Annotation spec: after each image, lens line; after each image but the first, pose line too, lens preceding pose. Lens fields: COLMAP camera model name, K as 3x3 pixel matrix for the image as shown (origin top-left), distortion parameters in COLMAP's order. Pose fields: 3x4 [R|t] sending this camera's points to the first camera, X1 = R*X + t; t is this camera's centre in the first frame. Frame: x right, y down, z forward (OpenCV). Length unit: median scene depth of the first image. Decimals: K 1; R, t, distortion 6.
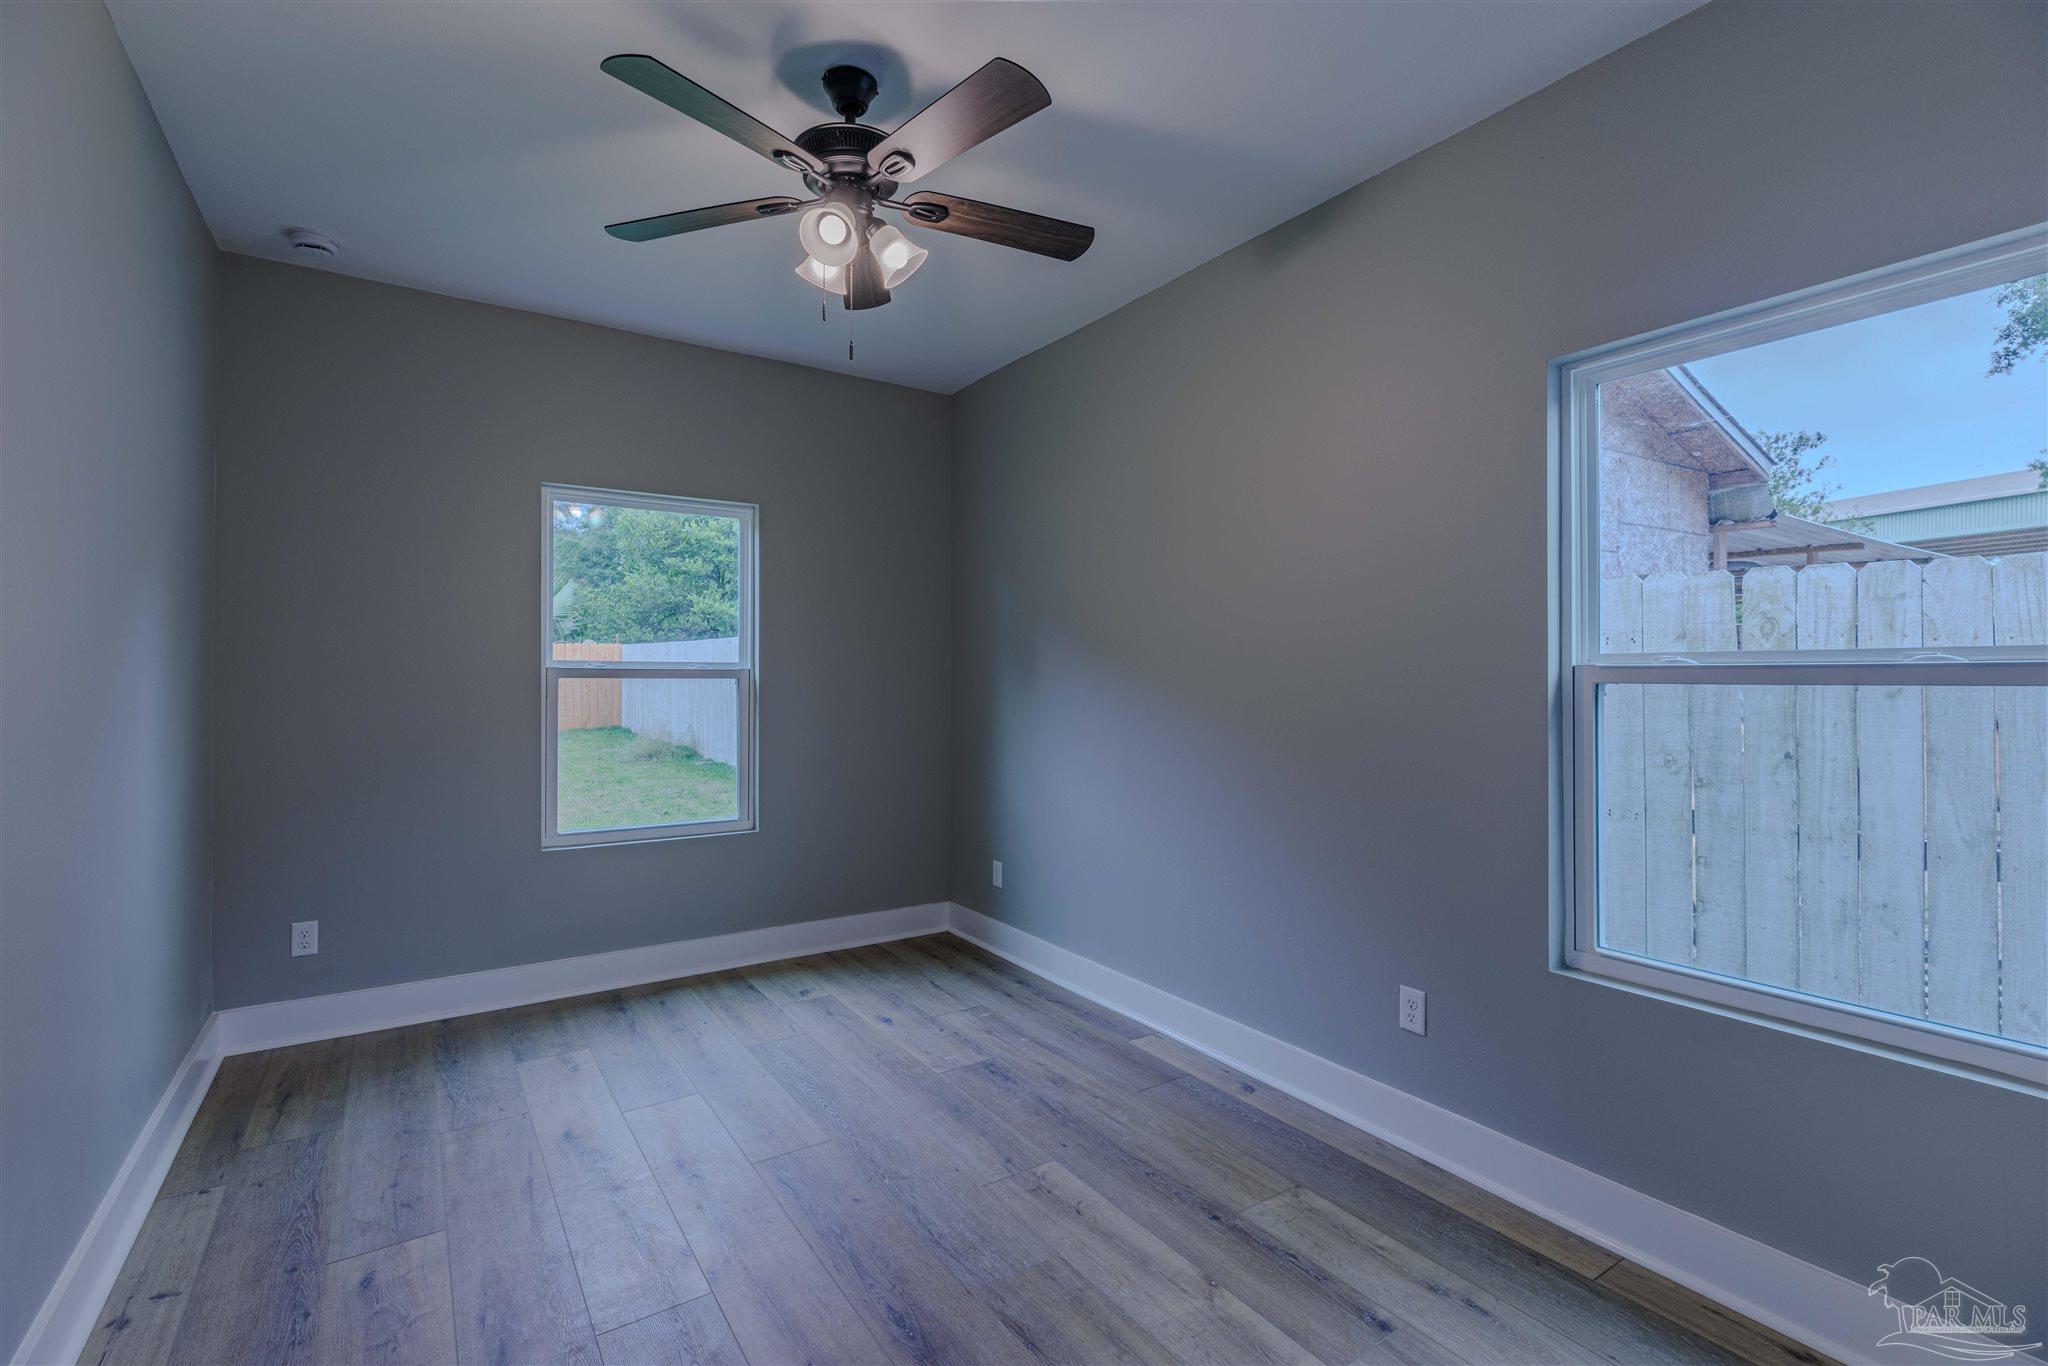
lens RADIAL K [[910.6, 0, 1012.2], [0, 910.6, 662.0], [0, 0, 1]] dist [-0.000733, -0.000235]
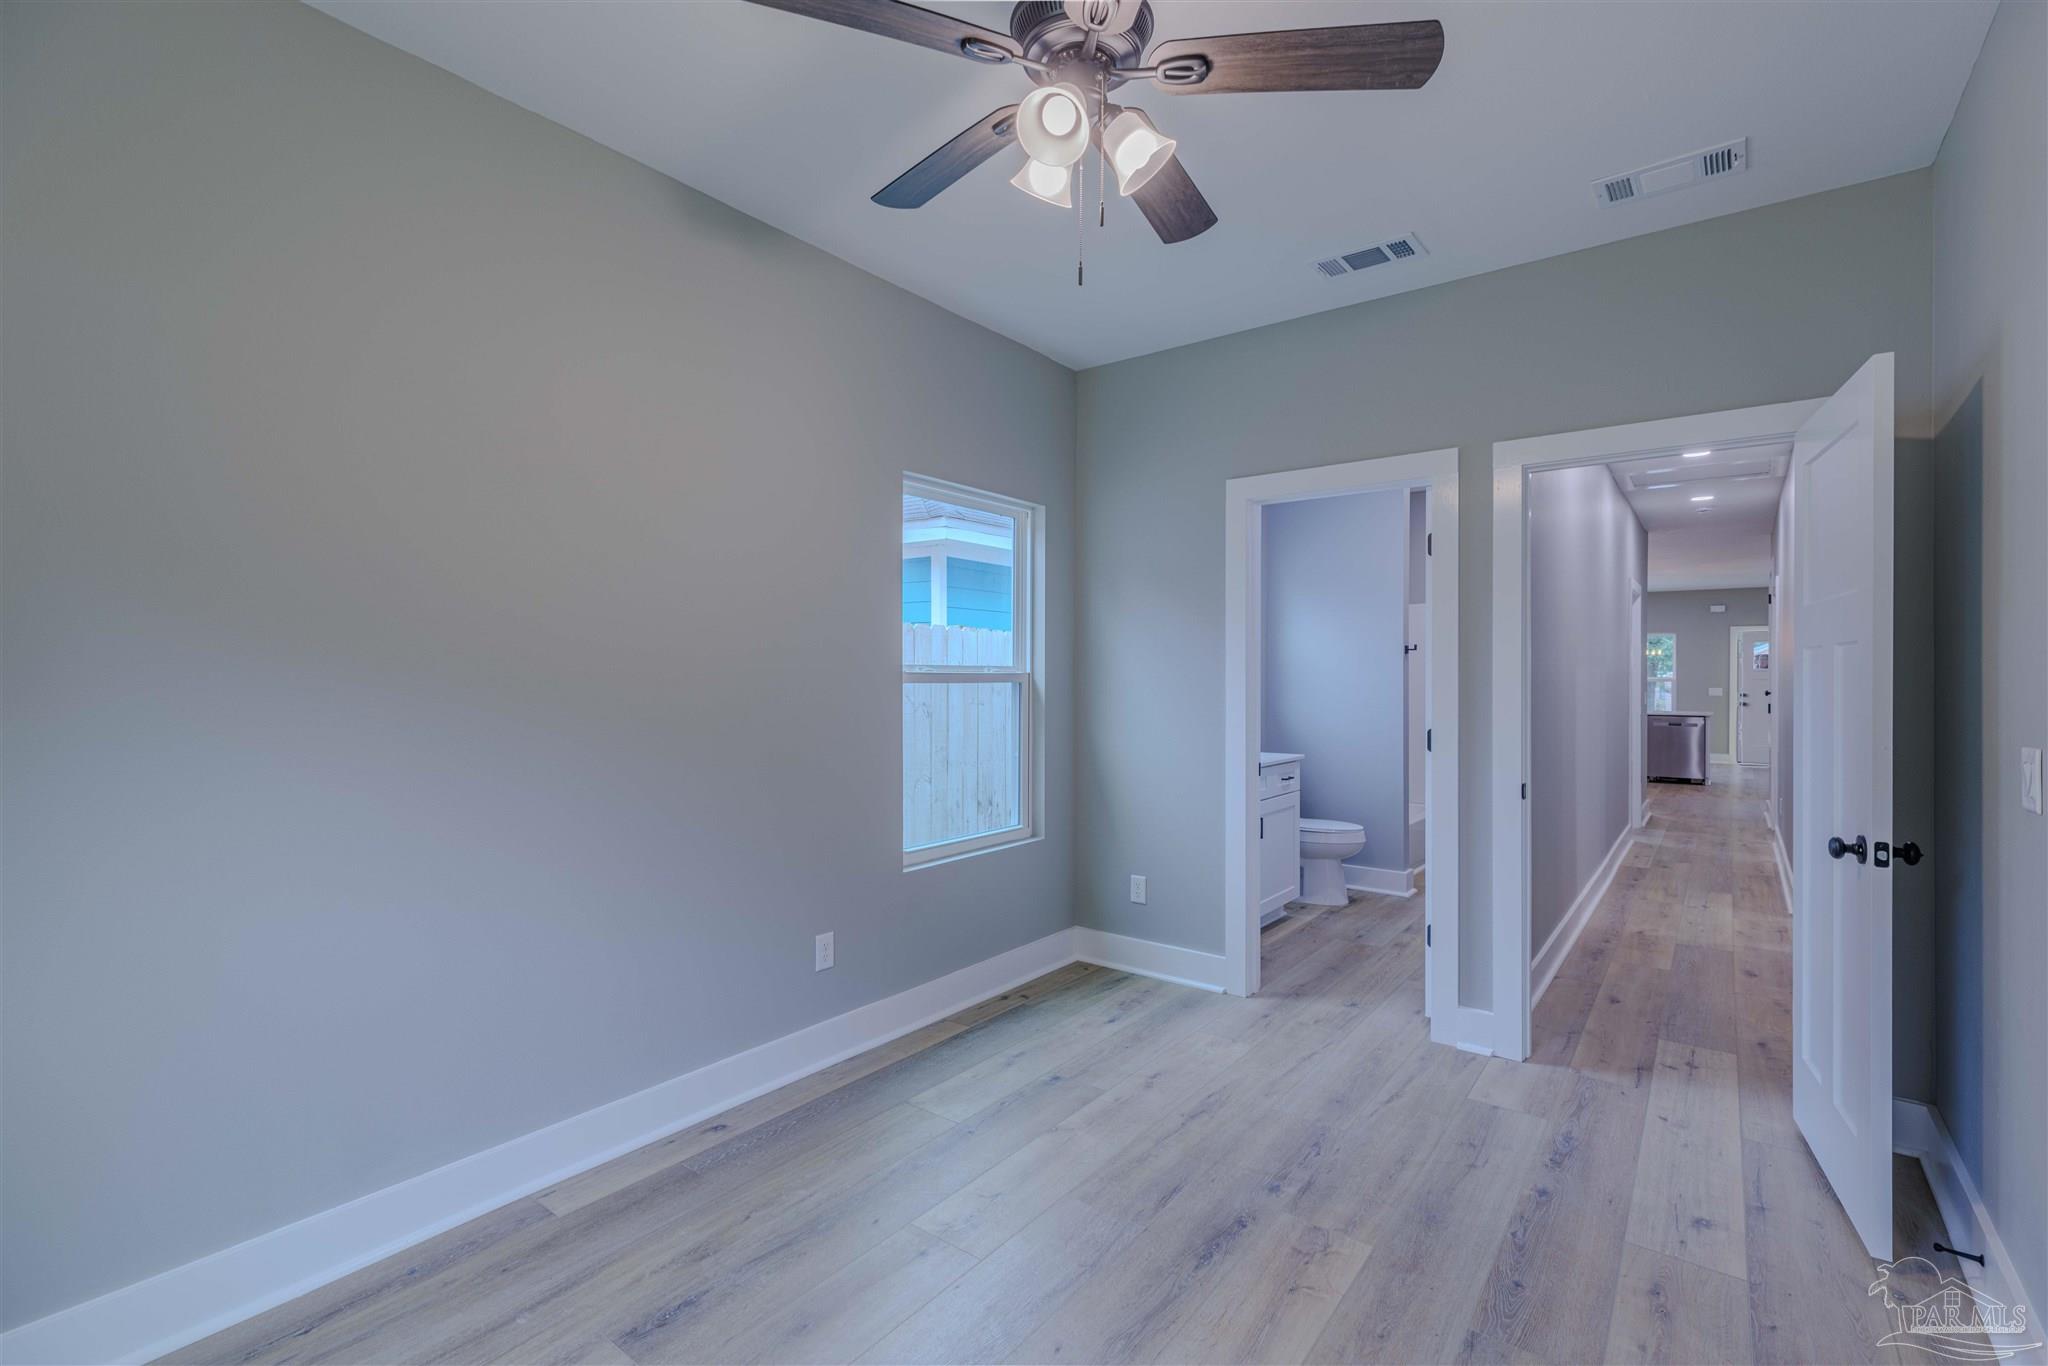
lens RADIAL K [[914.8, 0, 1022.3], [0, 914.8, 675.5], [0, 0, 1]] dist [0.001811, -0.000125]
pose [[-0.324747, -0.002923, 0.945797, -0.671279], [-0.018880, 0.999816, -0.003392, 0.009007], [-0.945613, -0.018958, -0.324742, 0.960190]]
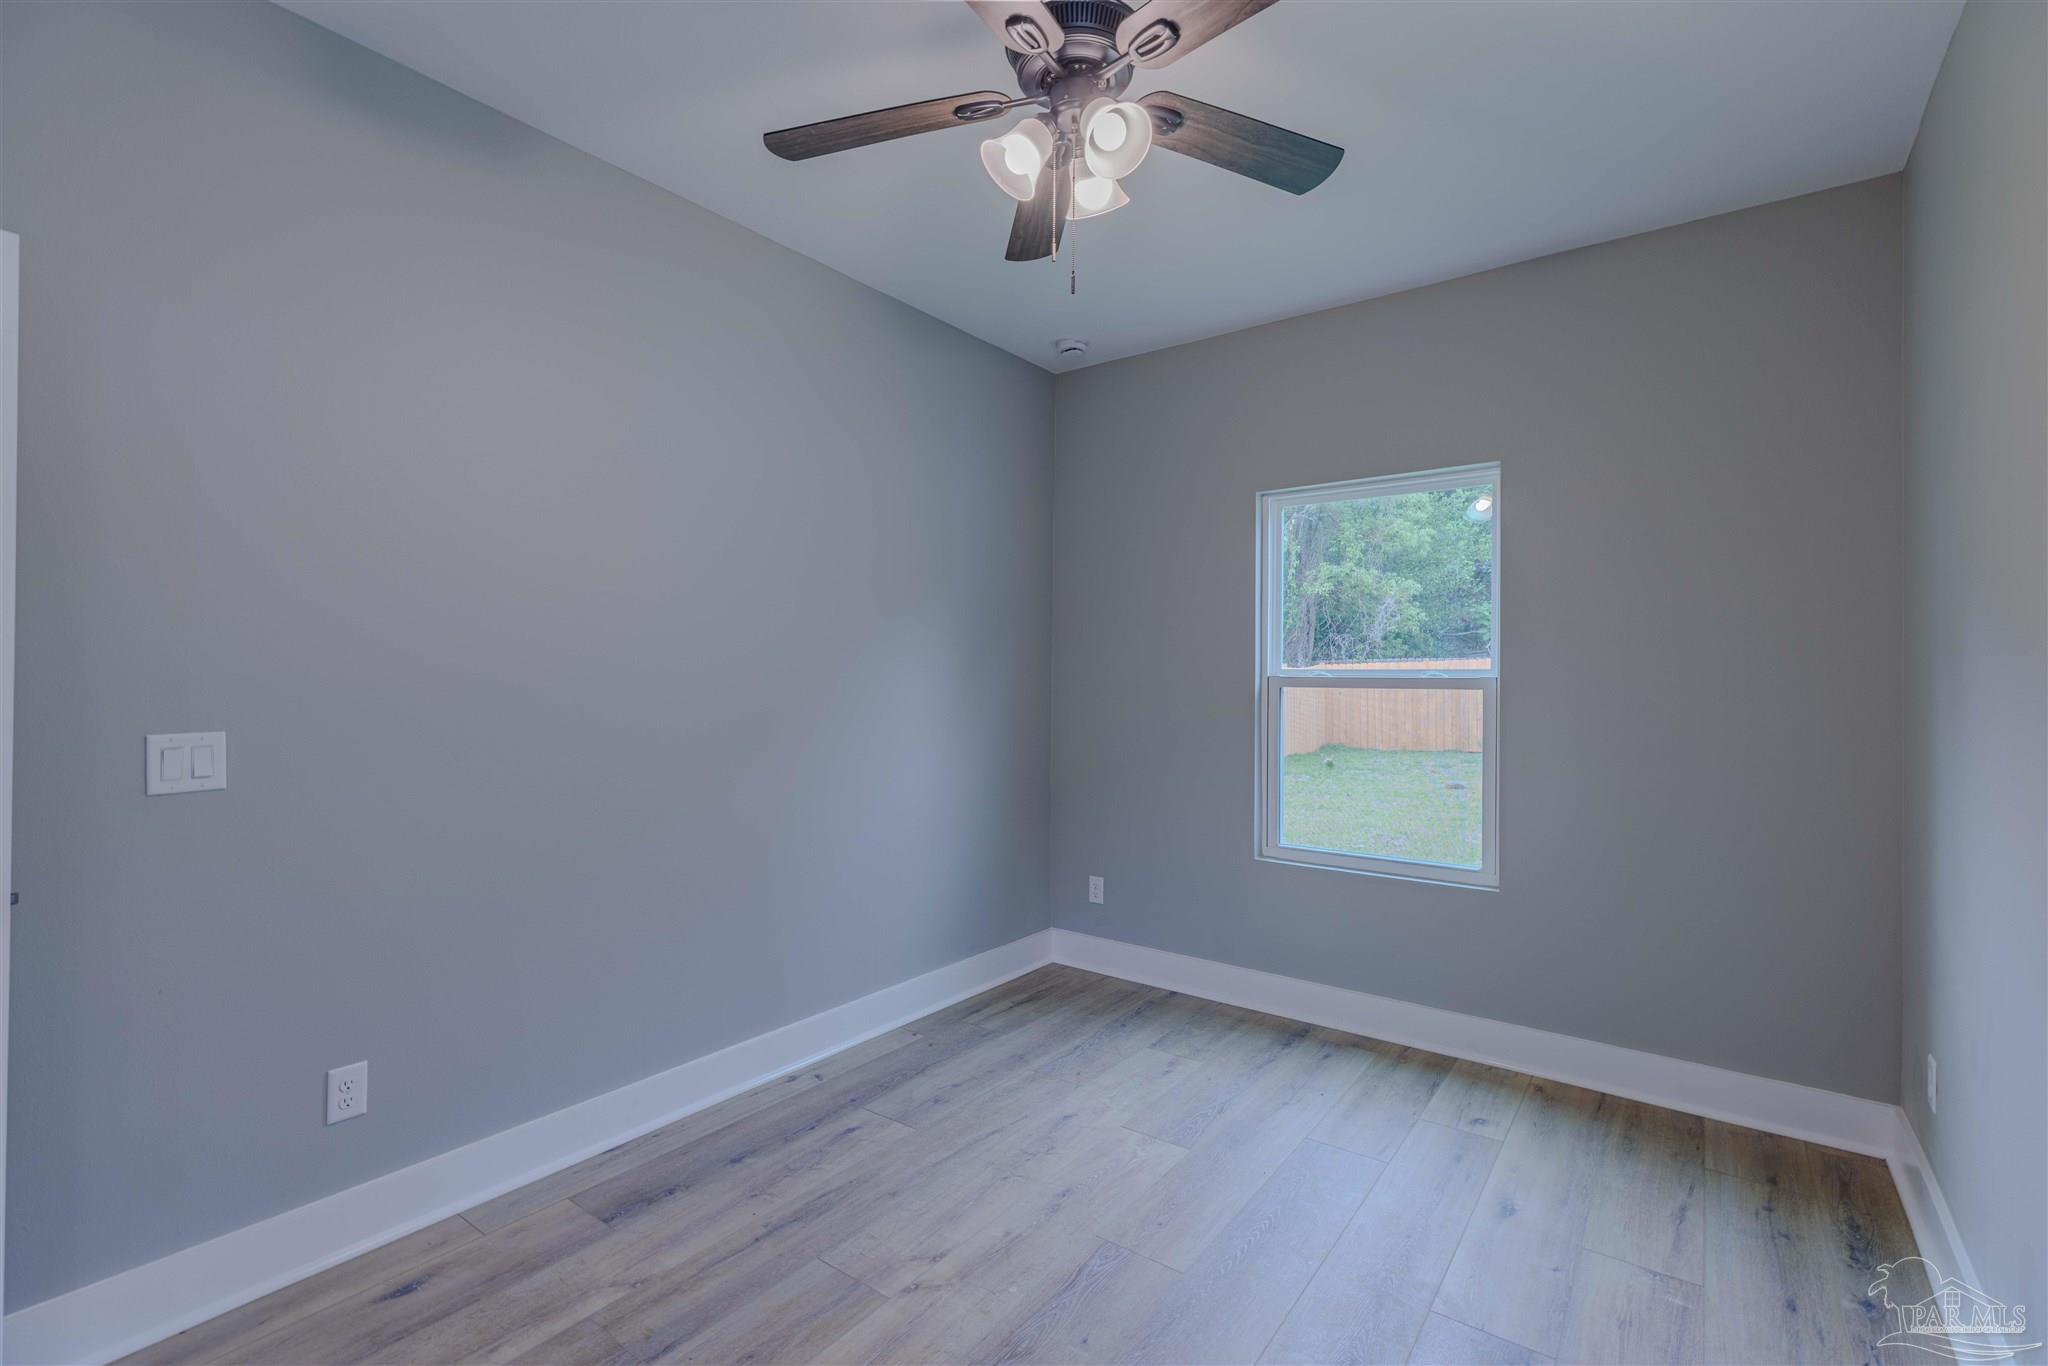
lens RADIAL K [[913.8, 0, 1019.6], [0, 913.8, 675.6], [0, 0, 1]] dist [0.003299, 0.000613]
pose [[0.331471, -0.005476, -0.943450, 0.420097], [0.005790, 0.999976, -0.003769, 0.008936], [0.943448, -0.004213, 0.331495, 0.506843]]
